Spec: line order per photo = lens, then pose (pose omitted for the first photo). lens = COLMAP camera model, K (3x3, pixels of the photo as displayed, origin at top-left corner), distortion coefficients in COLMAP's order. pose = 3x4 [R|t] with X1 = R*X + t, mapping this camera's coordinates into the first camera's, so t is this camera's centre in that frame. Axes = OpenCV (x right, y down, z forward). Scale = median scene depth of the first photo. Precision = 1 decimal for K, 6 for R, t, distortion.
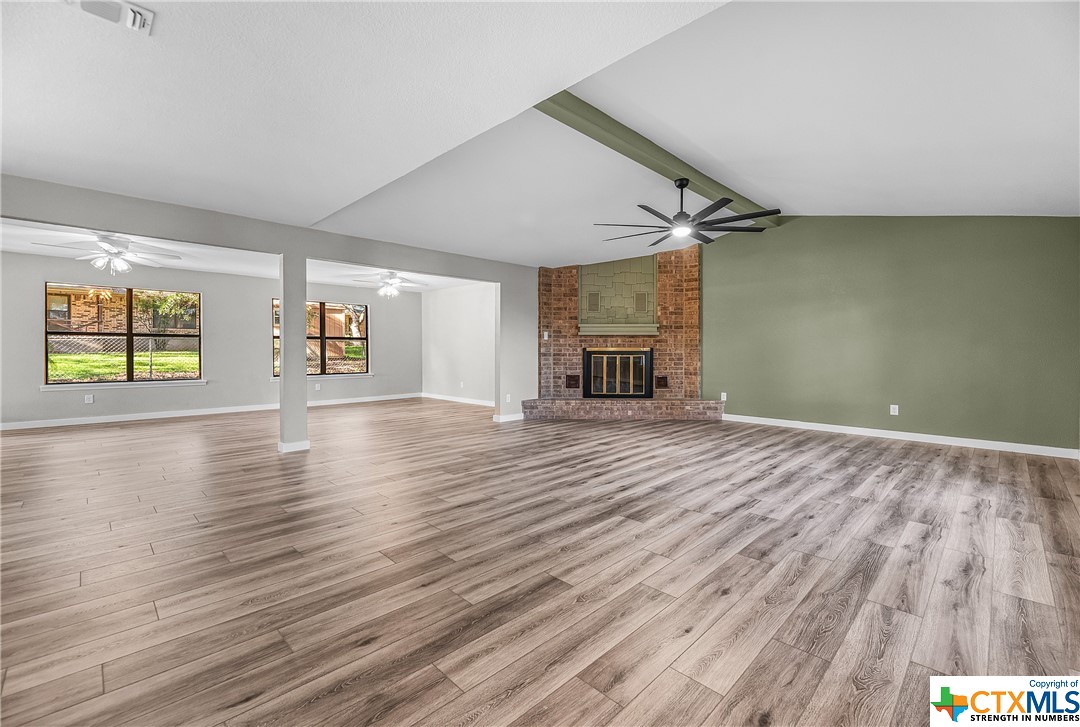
lens RADIAL K [[444.8, 0, 544.4], [0, 444.8, 351.9], [0, 0, 1]] dist [0.001307, 0.000078]
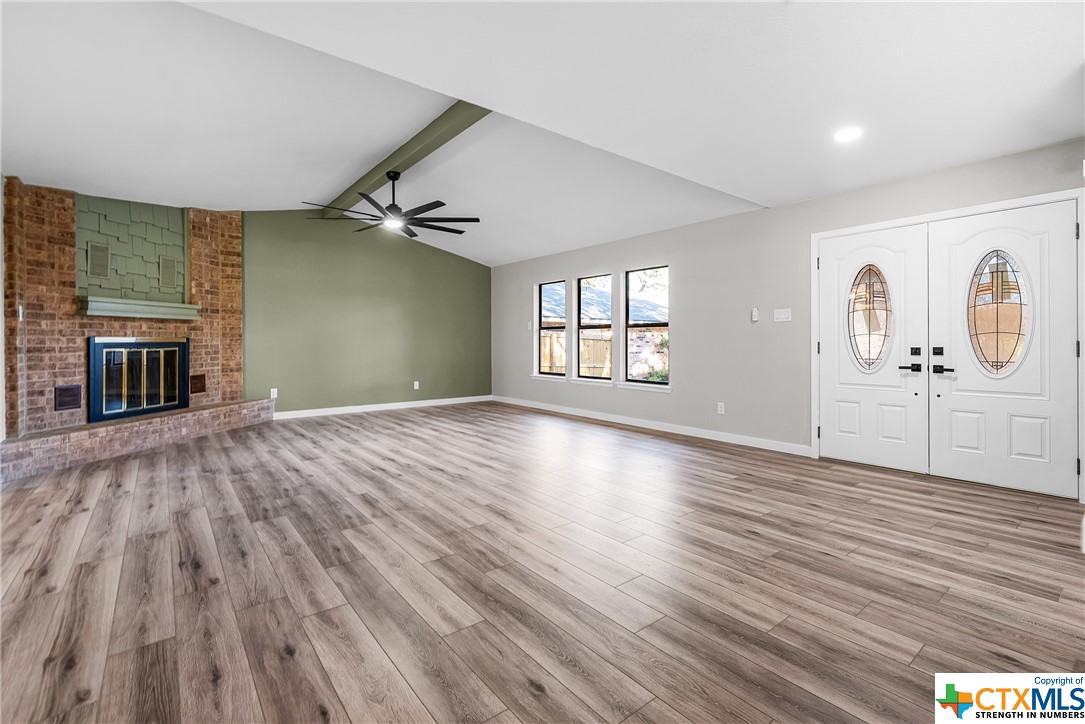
lens RADIAL K [[488.4, 0, 546.0], [0, 488.4, 338.9], [0, 0, 1]] dist [-0.006651, 0.000096]
pose [[0.126886, 0.000981, 0.991917, -0.466570], [0.007363, 0.999971, -0.001931, -0.001332], [-0.991890, 0.007548, 0.126875, 0.325785]]
